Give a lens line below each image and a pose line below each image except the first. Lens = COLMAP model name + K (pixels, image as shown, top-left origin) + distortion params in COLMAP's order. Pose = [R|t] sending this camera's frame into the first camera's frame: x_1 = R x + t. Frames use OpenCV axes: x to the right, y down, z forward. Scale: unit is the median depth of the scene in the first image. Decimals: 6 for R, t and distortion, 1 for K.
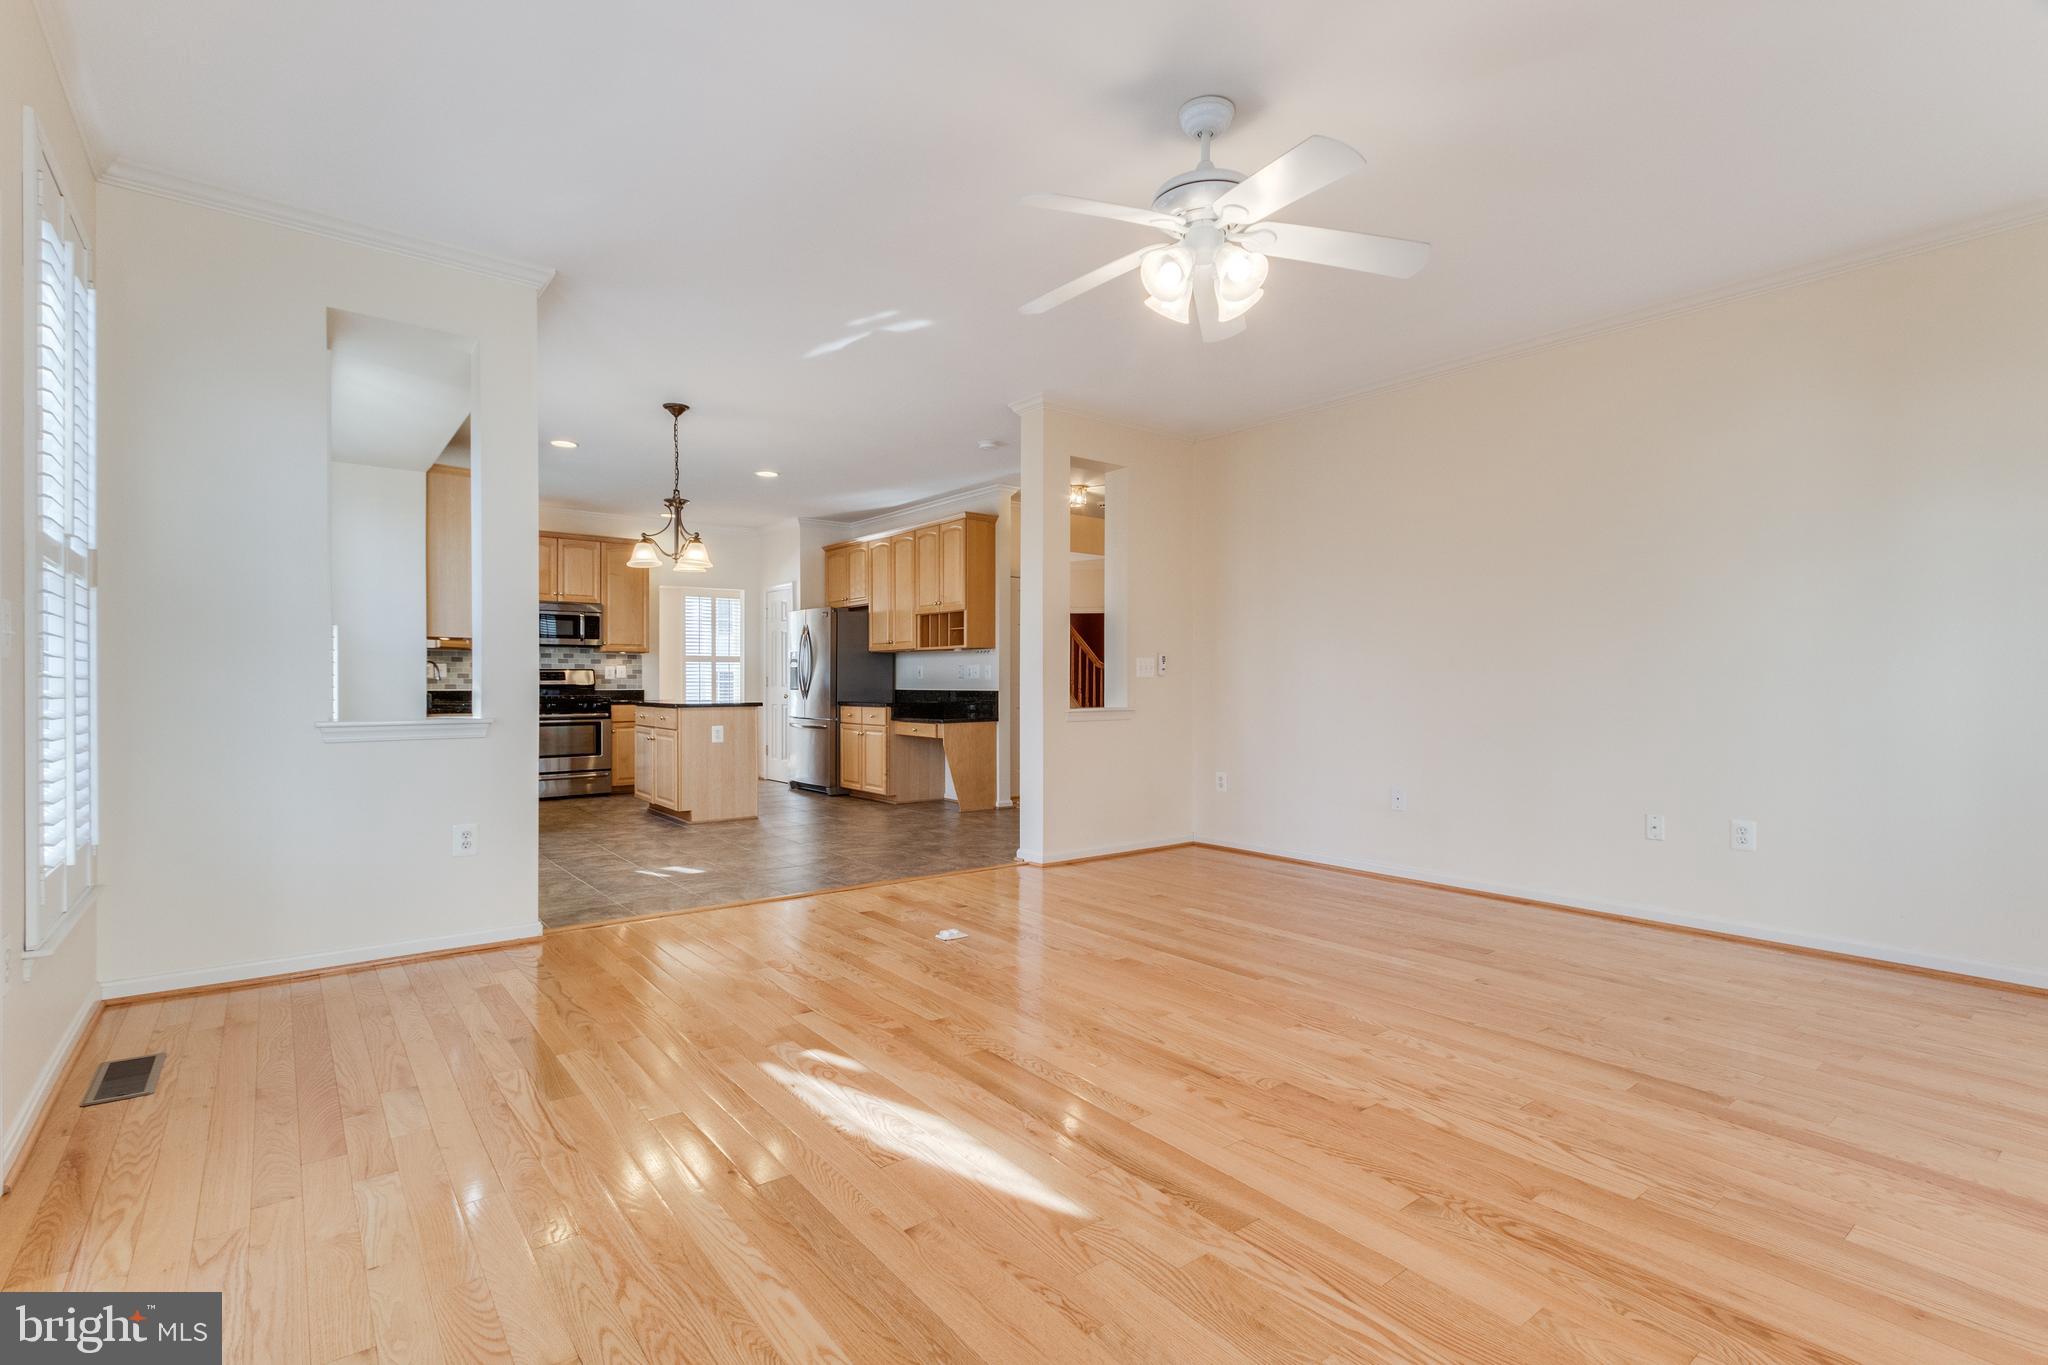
lens RADIAL K [[954.8, 0, 1019.0], [0, 954.8, 689.0], [0, 0, 1]] dist [0.000772, 0.000141]
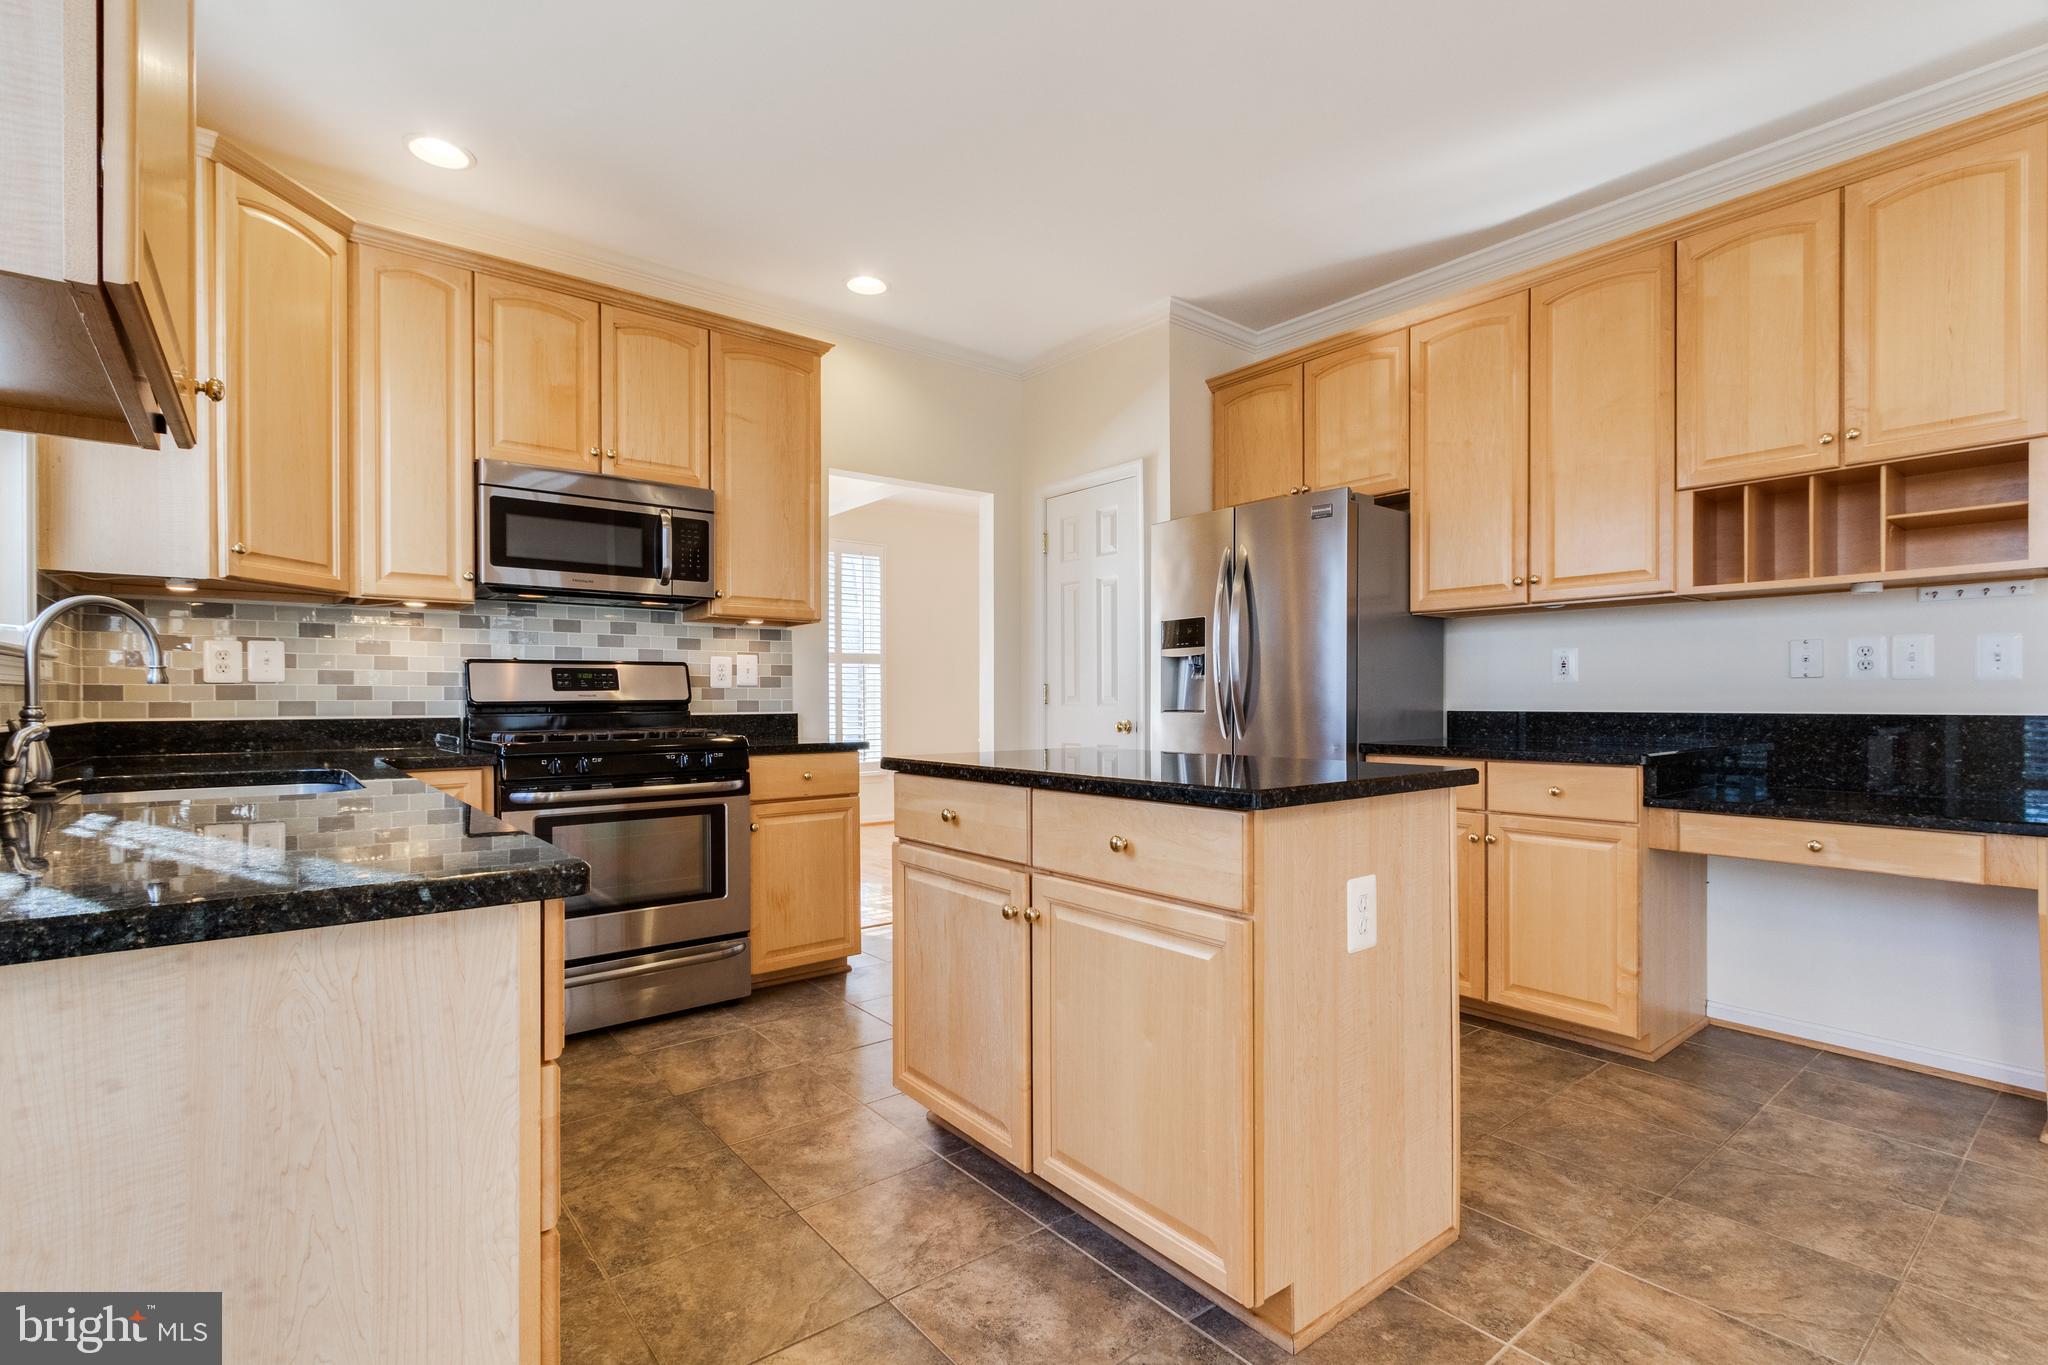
lens RADIAL K [[947.0, 0, 1015.1], [0, 947.0, 707.0], [0, 0, 1]] dist [0.002343, 0.000736]
pose [[0.999945, -0.003288, 0.009954, -0.326285], [0.003285, 0.999995, 0.000236, -0.001891], [-0.009955, -0.000204, 0.999950, 0.631411]]
